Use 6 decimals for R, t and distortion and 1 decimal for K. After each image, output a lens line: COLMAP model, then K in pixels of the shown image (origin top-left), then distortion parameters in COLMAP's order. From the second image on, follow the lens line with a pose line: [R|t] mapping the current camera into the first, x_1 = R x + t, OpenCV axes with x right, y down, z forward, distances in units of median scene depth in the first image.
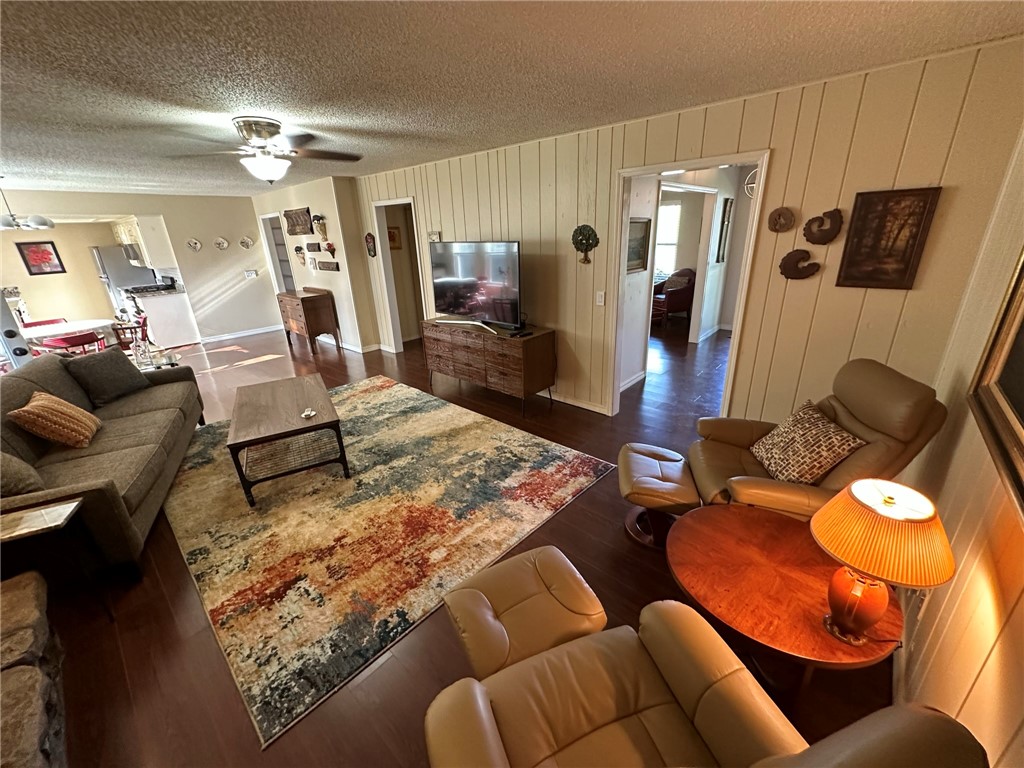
lens RADIAL K [[408.7, 0, 511.6], [0, 408.7, 383.2], [0, 0, 1]] dist [-0.002120, 0.000614]
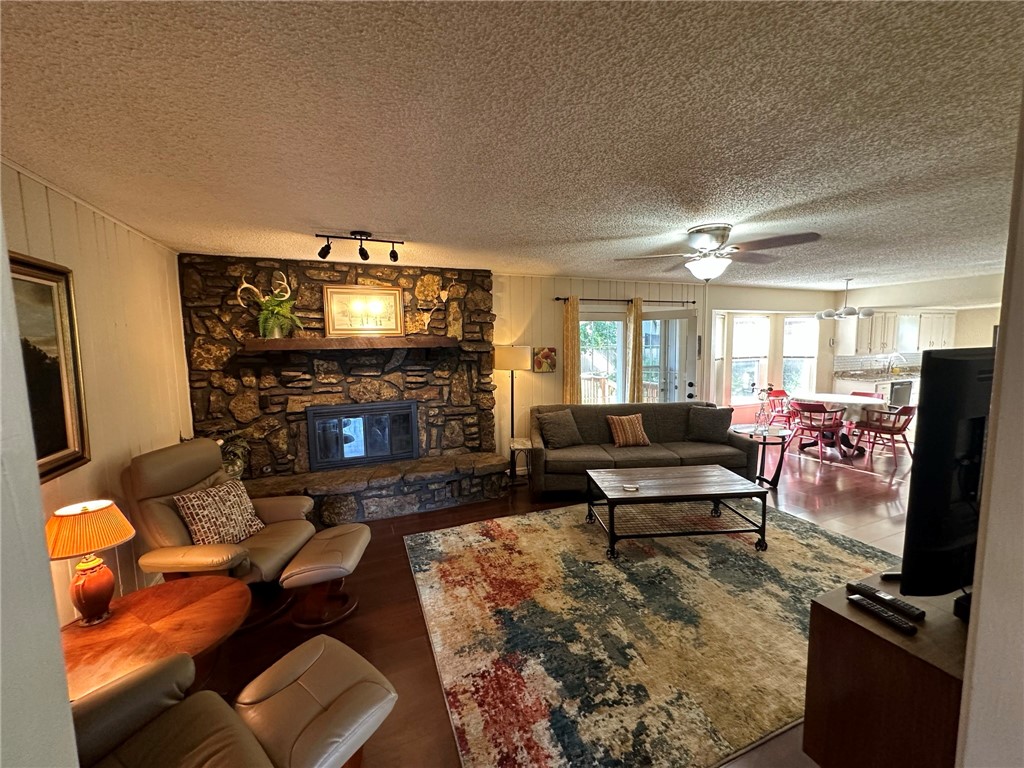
lens RADIAL K [[408.7, 0, 528.4], [0, 408.7, 376.4], [0, 0, 1]] dist [-0.002120, 0.000614]
pose [[-0.399036, 0.126500, -0.908167, 0.527681], [-0.295706, 0.919767, 0.258045, -0.373032], [0.867944, 0.371520, -0.329614, 0.927570]]
